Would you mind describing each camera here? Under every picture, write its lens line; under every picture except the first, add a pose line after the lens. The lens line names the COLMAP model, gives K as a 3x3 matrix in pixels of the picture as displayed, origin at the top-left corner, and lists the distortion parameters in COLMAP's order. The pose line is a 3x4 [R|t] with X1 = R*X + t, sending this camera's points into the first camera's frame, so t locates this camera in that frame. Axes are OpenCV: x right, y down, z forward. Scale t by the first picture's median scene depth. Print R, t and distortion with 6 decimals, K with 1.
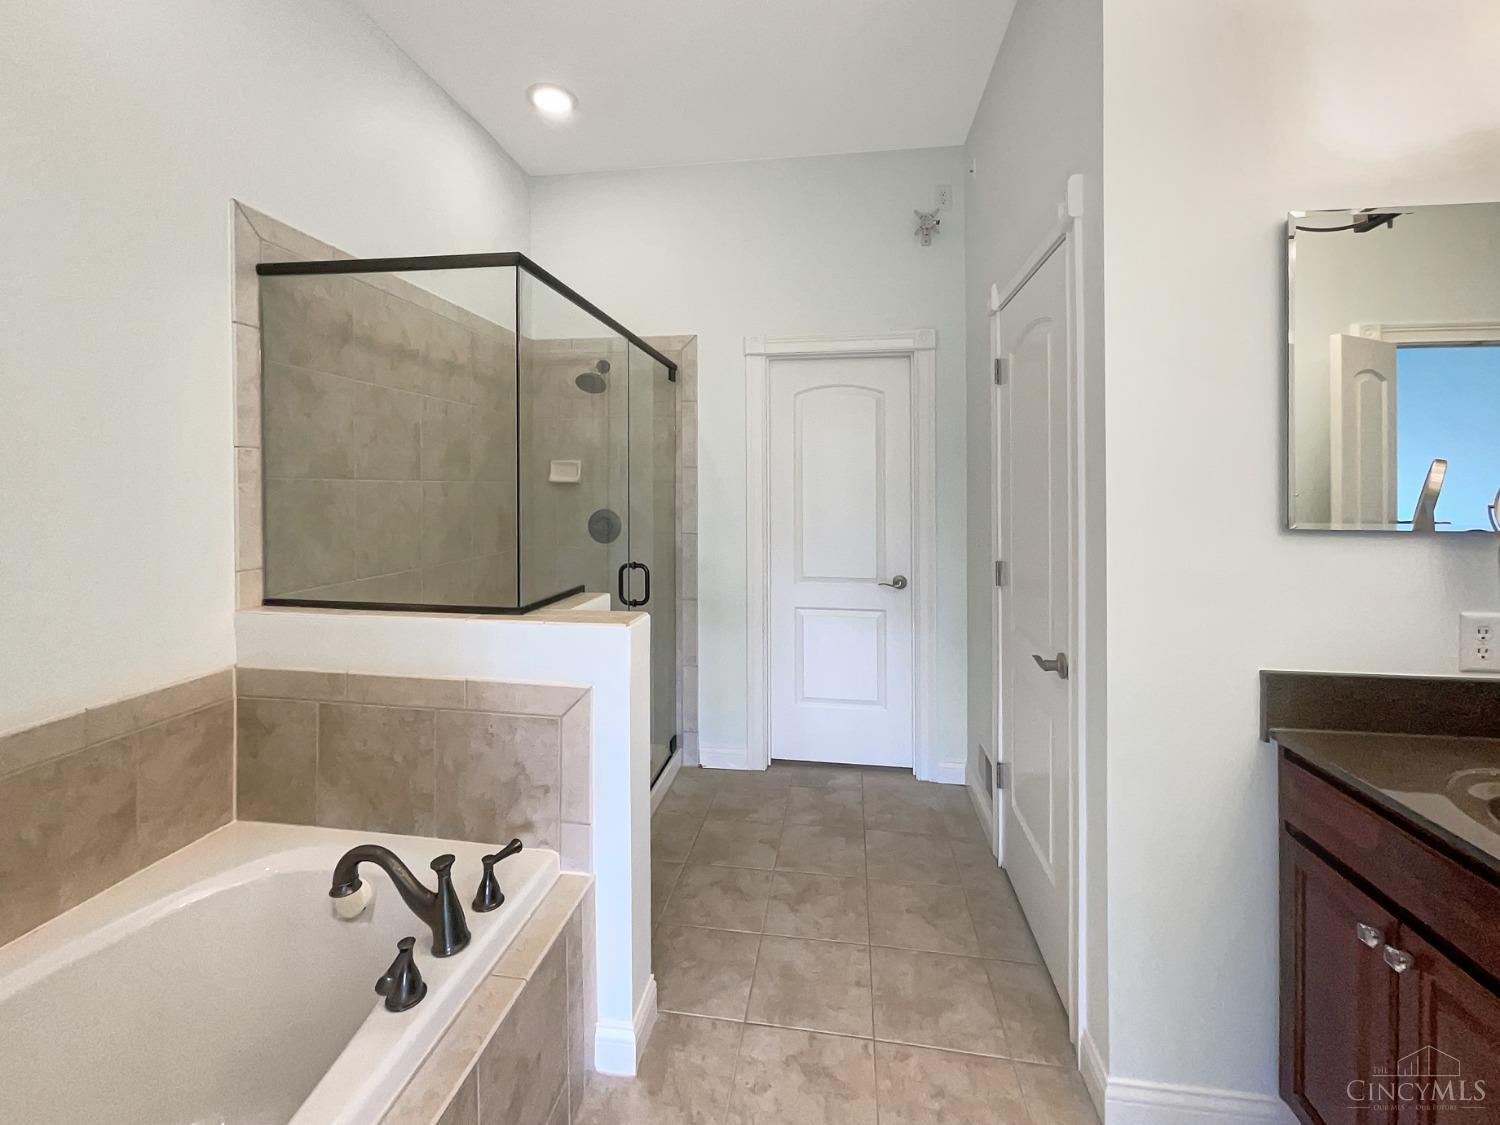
lens RADIAL K [[626.0, 0, 748.4], [0, 626.0, 491.7], [0, 0, 1]] dist [0.000872, 0.000081]
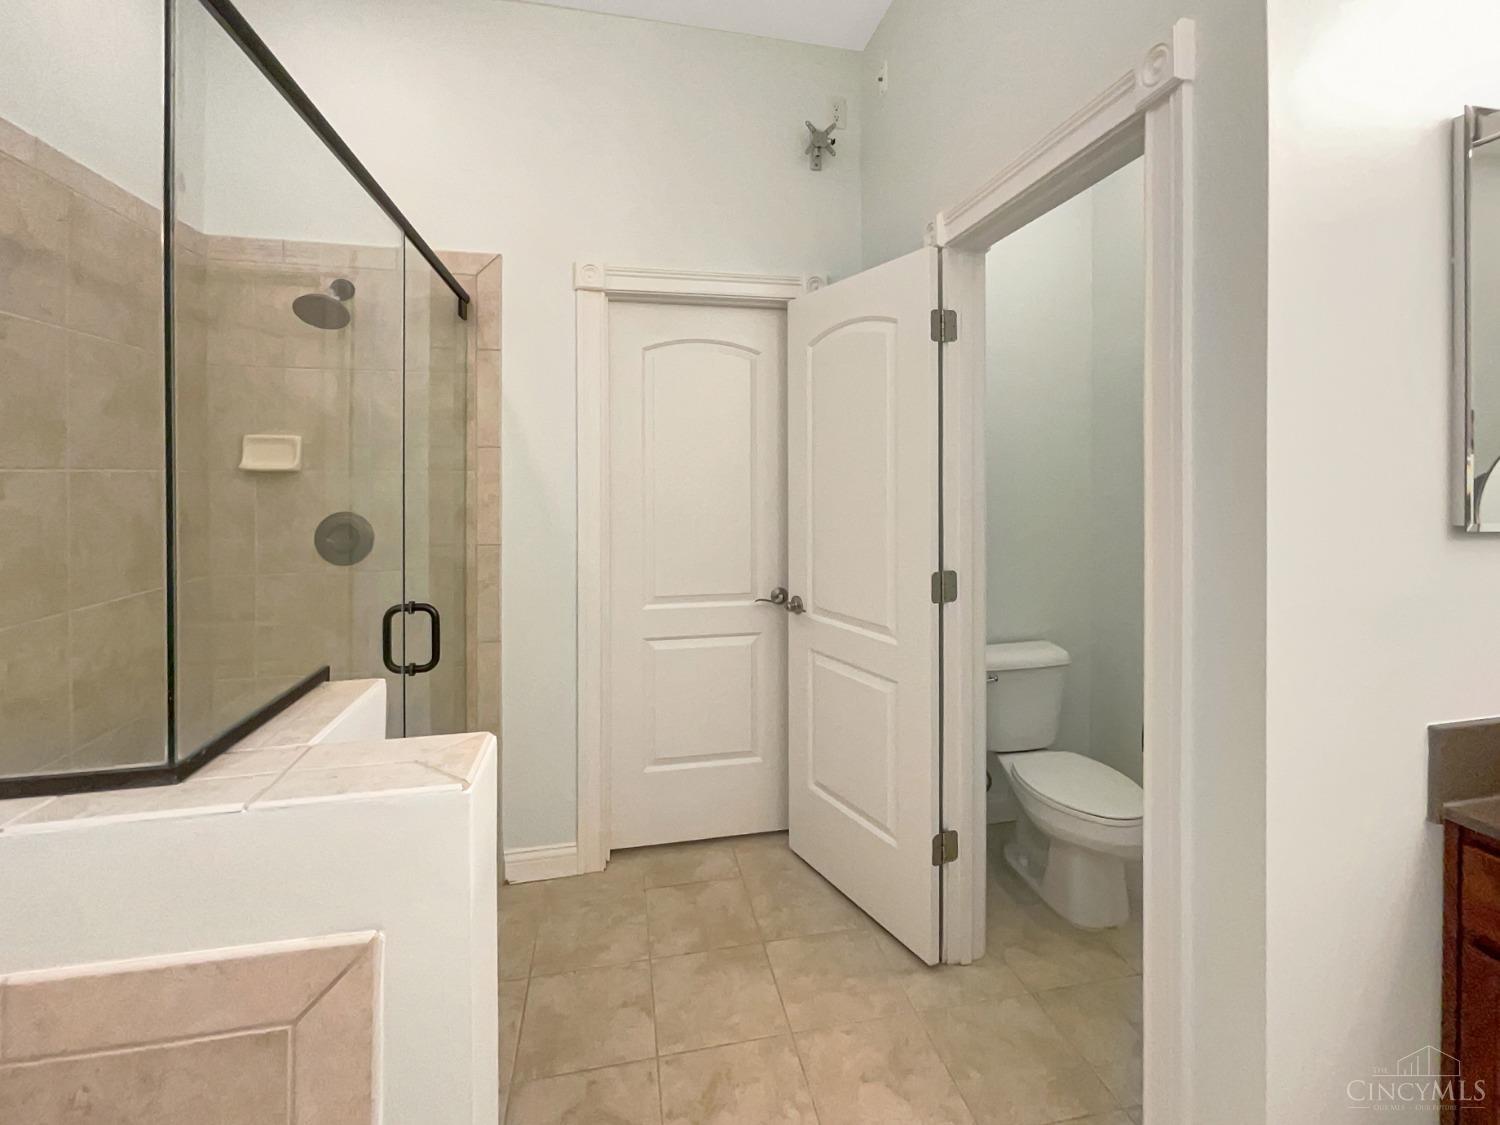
lens RADIAL K [[665.7, 0, 757.5], [0, 665.7, 470.4], [0, 0, 1]] dist [-0.002847, 0.000098]
pose [[0.935256, -0.004006, 0.353949, -0.120306], [0.007306, 0.999941, -0.007988, -0.009327], [-0.353897, 0.010057, 0.935230, 0.342278]]
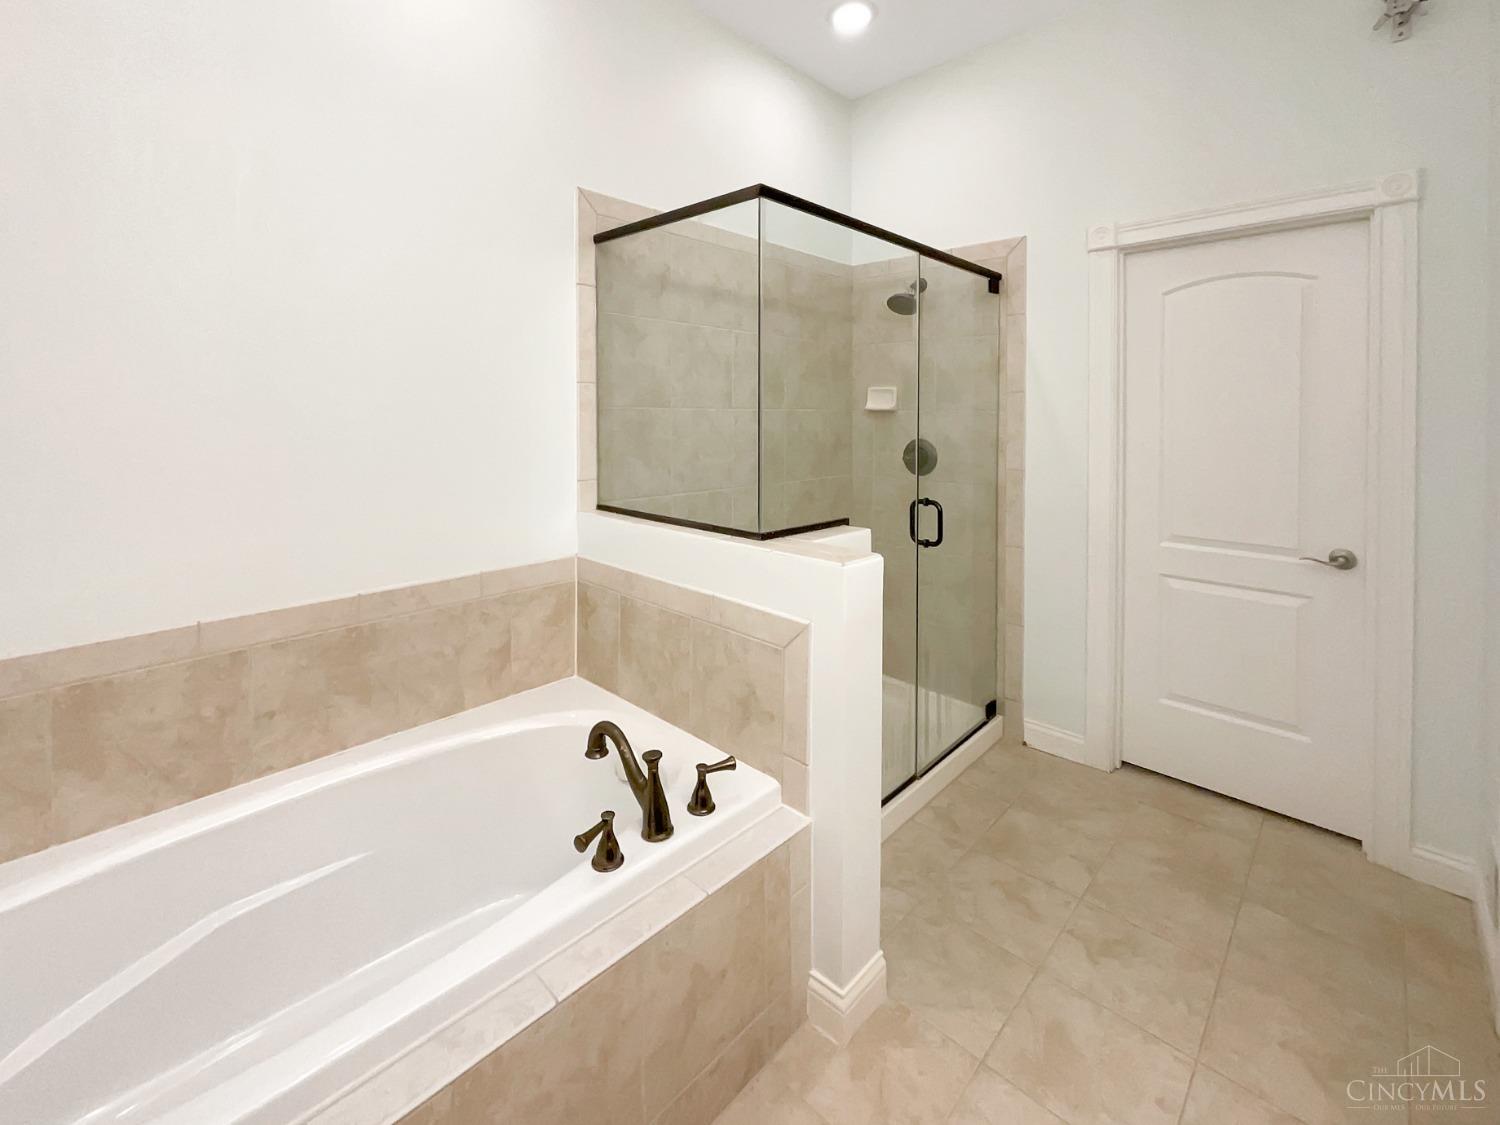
lens RADIAL K [[650.5, 0, 744.2], [0, 650.5, 427.6], [0, 0, 1]] dist [0.000216, 0.000333]
pose [[0.818757, 0.015832, -0.573922, 0.174959], [-0.008077, 0.999838, 0.016059, -0.003521], [0.574084, -0.008513, 0.818752, 0.094491]]
